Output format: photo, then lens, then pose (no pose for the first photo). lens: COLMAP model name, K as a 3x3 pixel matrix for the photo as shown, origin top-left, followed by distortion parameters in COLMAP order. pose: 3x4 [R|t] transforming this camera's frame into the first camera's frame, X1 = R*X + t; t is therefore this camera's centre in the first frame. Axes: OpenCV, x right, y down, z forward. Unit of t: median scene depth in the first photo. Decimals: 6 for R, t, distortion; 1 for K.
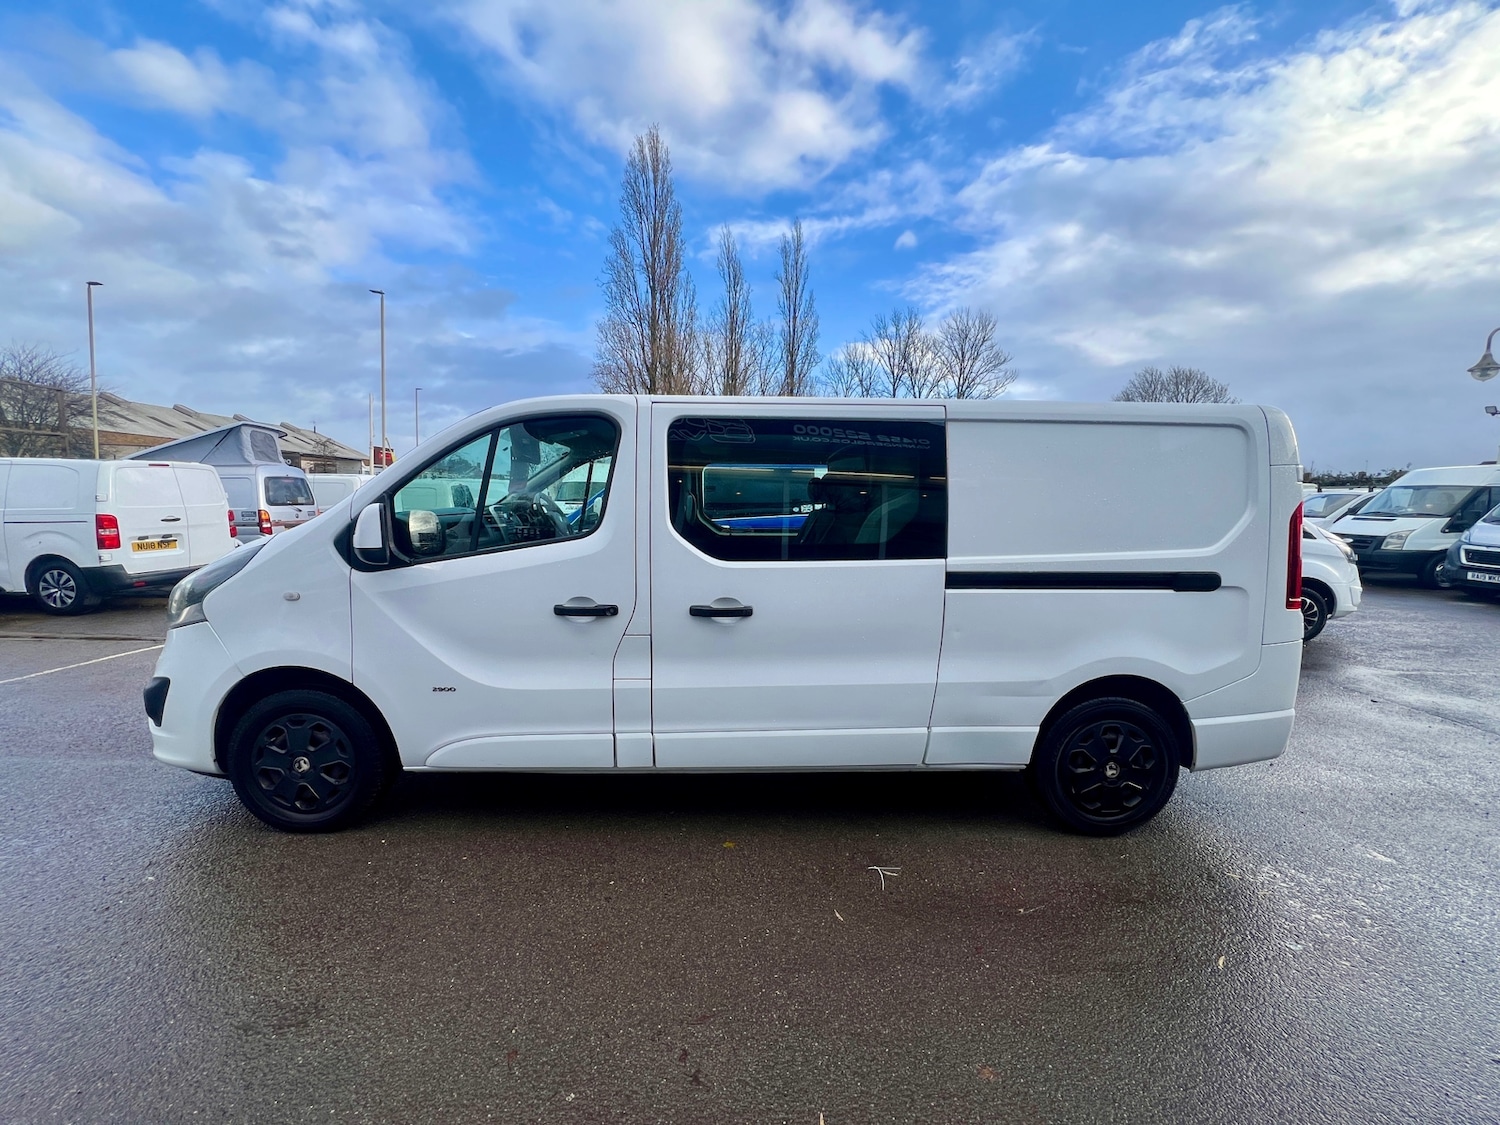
lens RADIAL K [[597.0, 0, 758.2], [0, 597.0, 548.3], [0, 0, 1]] dist [-0.005300, 0.000292]
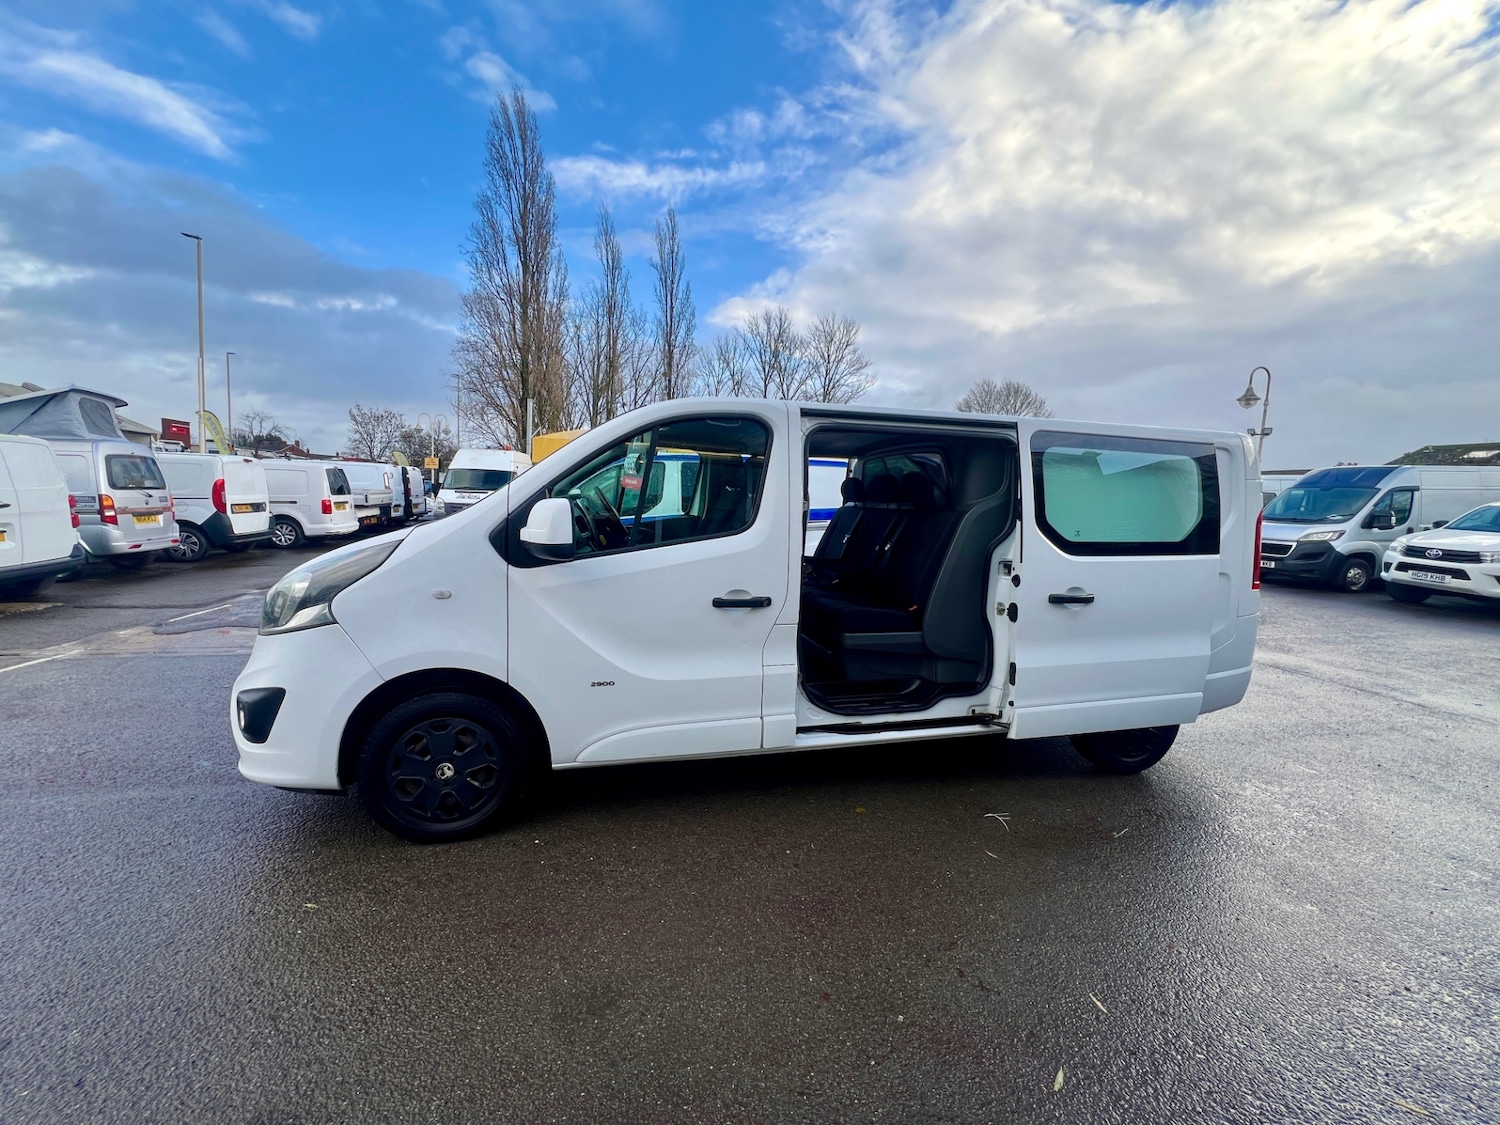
lens RADIAL K [[597.0, 0, 721.5], [0, 597.0, 559.2], [0, 0, 1]] dist [-0.005300, 0.000292]
pose [[0.975497, -0.007003, 0.219903, -0.171264], [-0.000472, 0.999424, 0.033922, -0.002568], [-0.220014, -0.033195, 0.974932, -0.004841]]
